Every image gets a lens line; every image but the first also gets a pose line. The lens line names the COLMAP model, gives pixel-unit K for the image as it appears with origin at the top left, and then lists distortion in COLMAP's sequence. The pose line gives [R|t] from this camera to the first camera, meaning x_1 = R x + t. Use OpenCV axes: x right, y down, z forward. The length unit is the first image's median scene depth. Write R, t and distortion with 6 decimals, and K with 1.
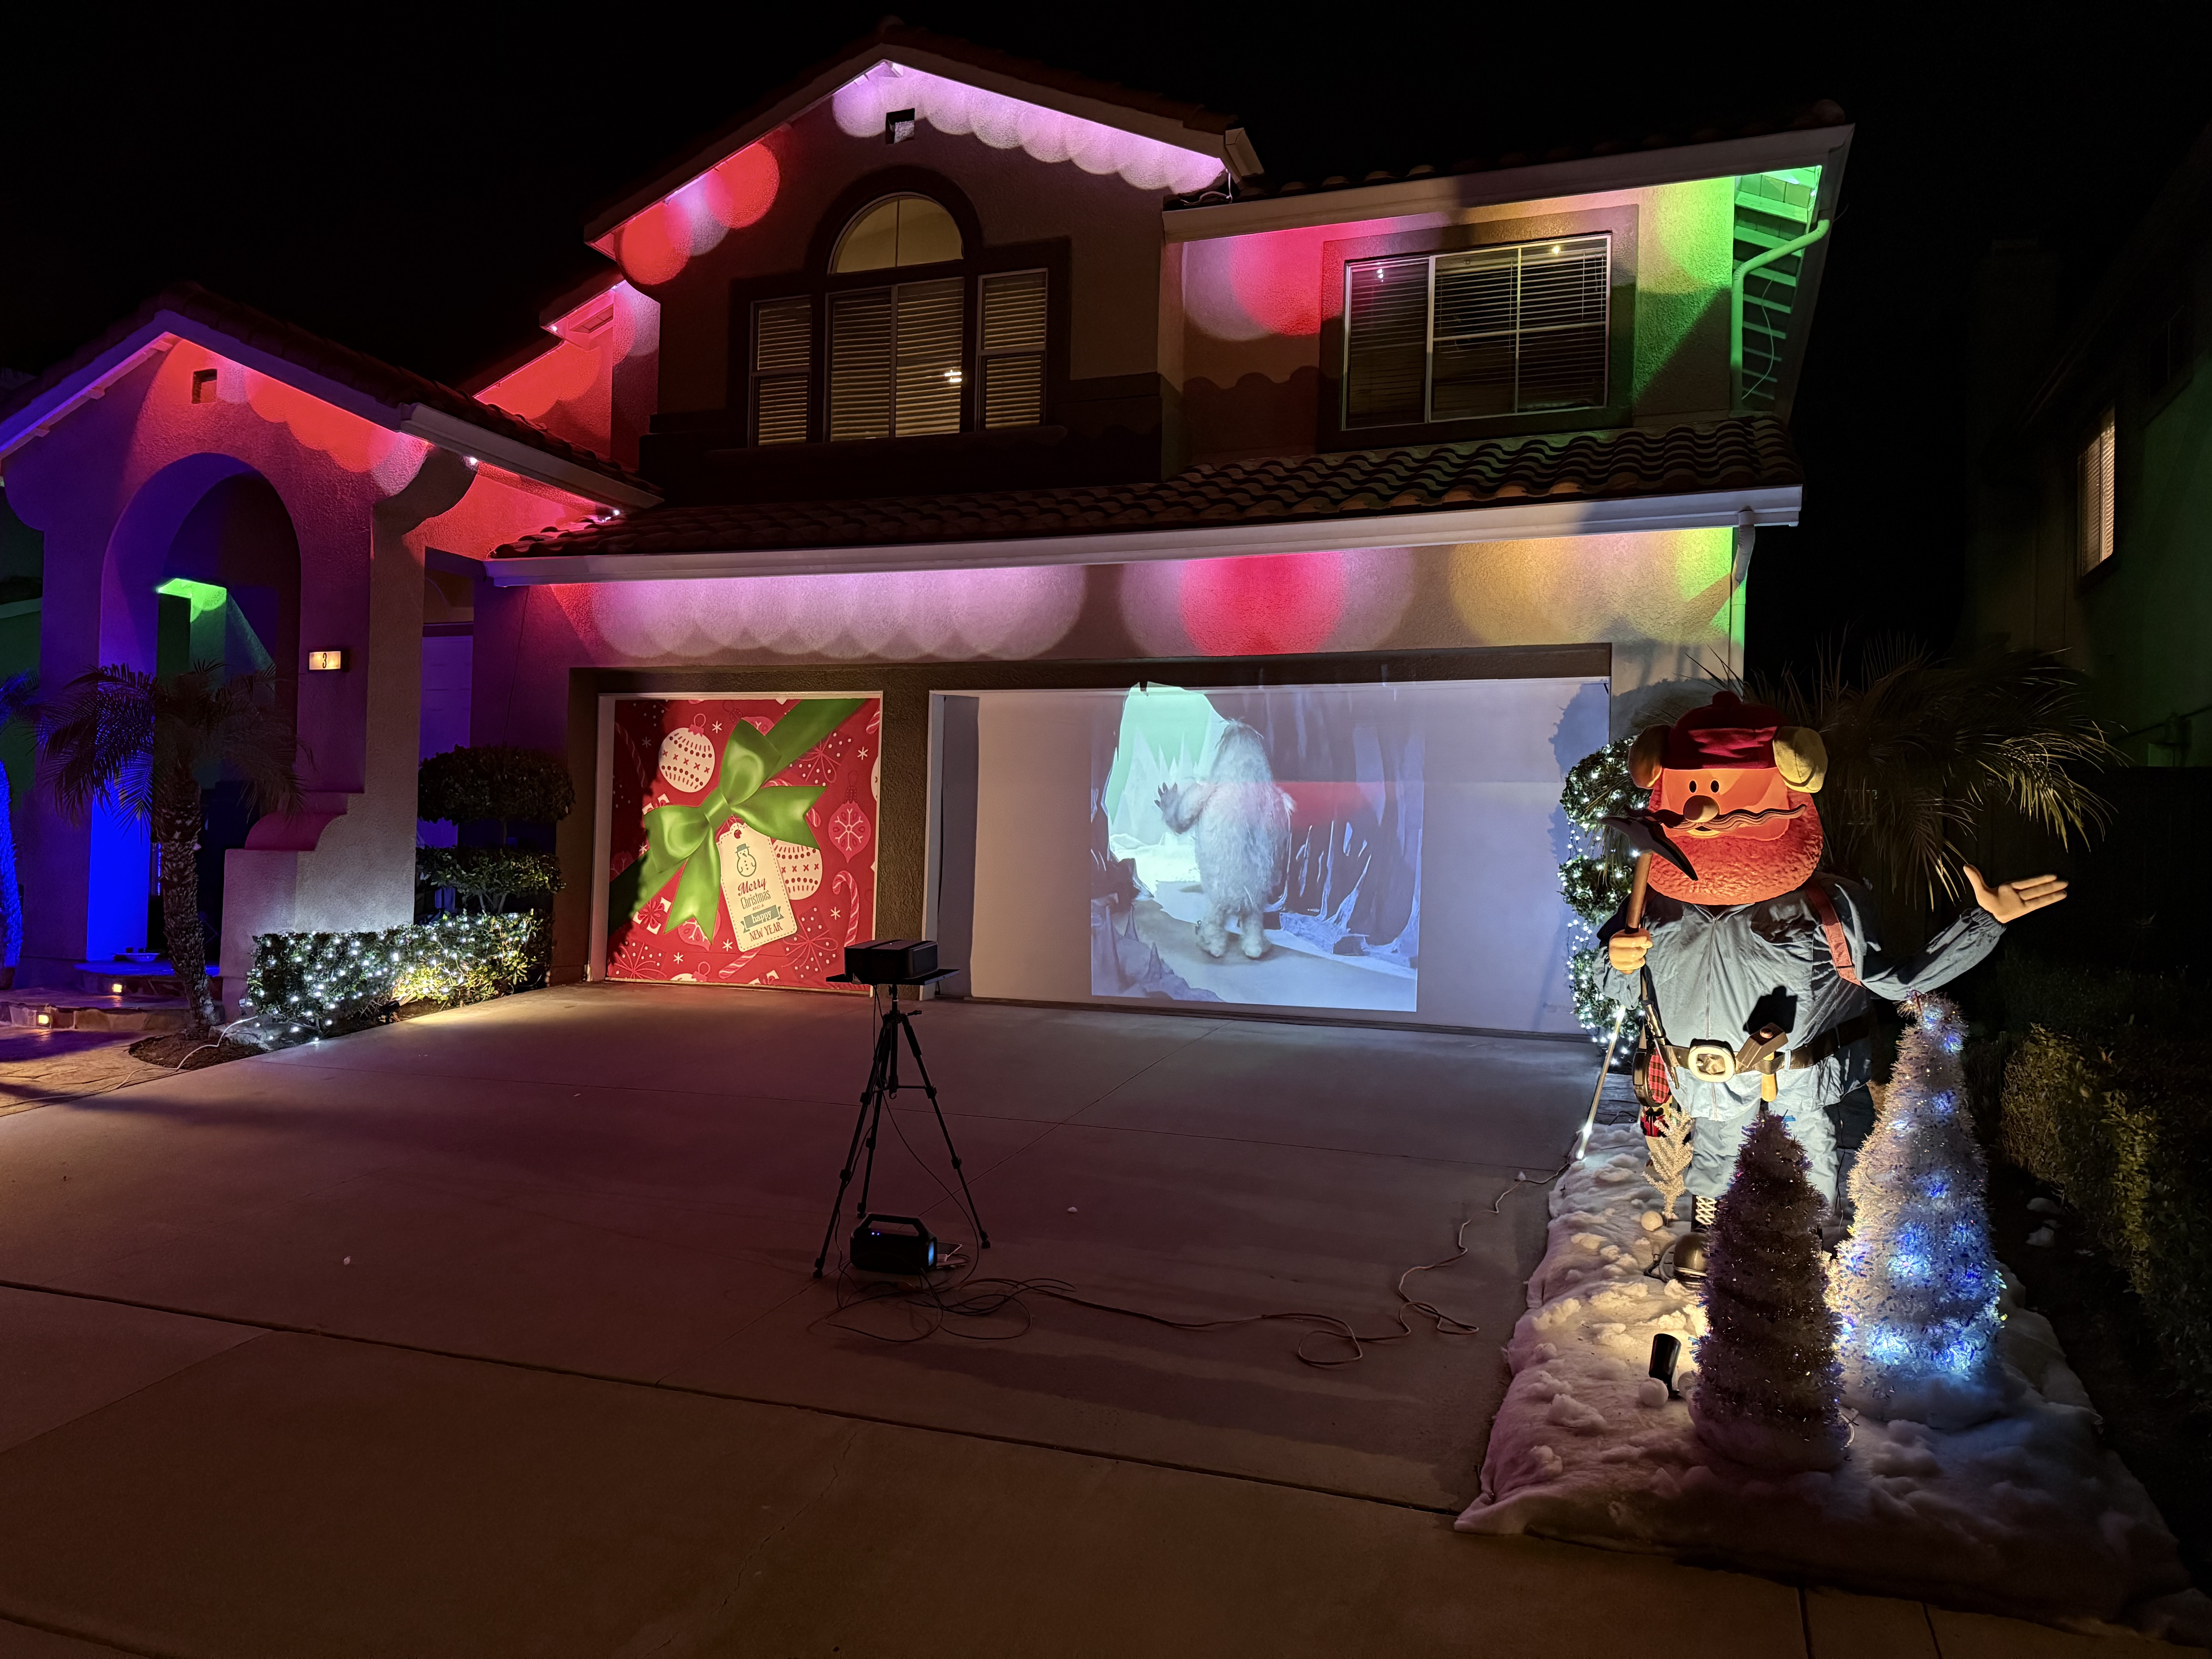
lens RADIAL K [[1520.0, 0, 1106.0], [0, 1520.0, 829.5], [0, 0, 1]] dist [0.103188, 0.000471]
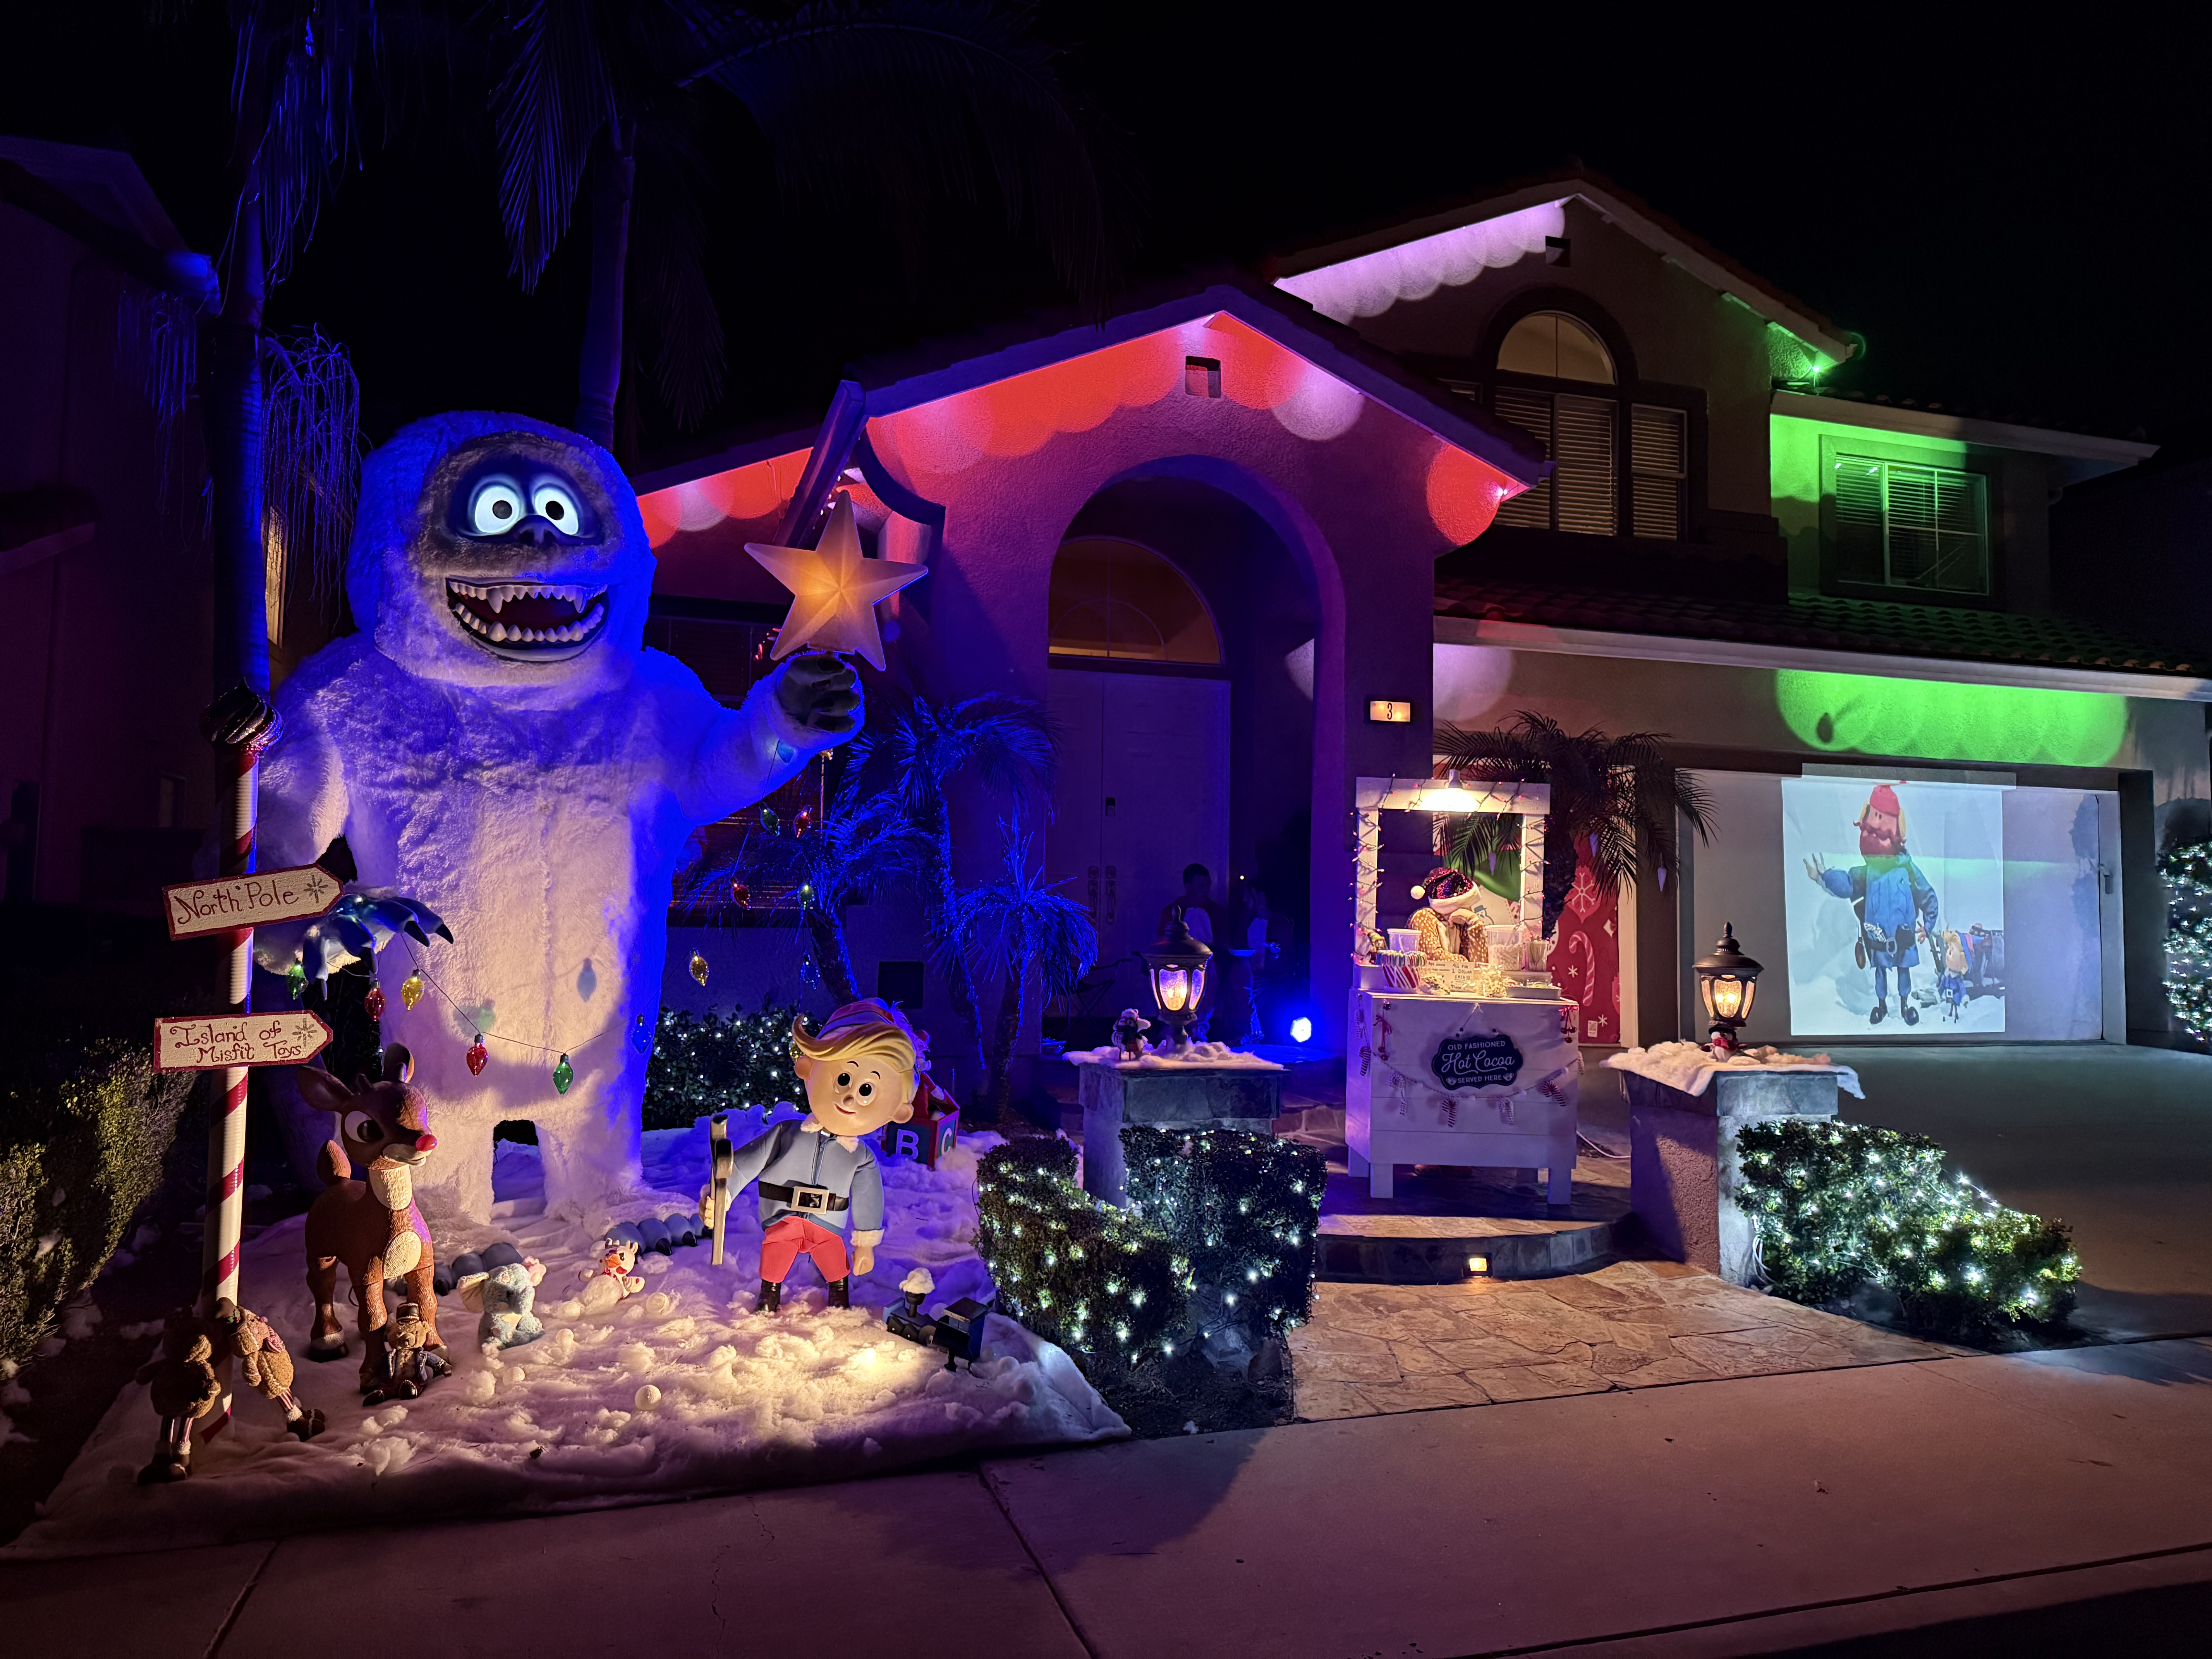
lens RADIAL K [[1551.6, 0, 1078.5], [0, 1551.6, 820.3], [0, 0, 1]] dist [0.102923, -0.119458]
pose [[0.786287, 0.030295, 0.617118, -1.101300], [-0.009987, 0.999290, -0.036332, -0.006859], [-0.617780, 0.022404, 0.786031, 0.346705]]
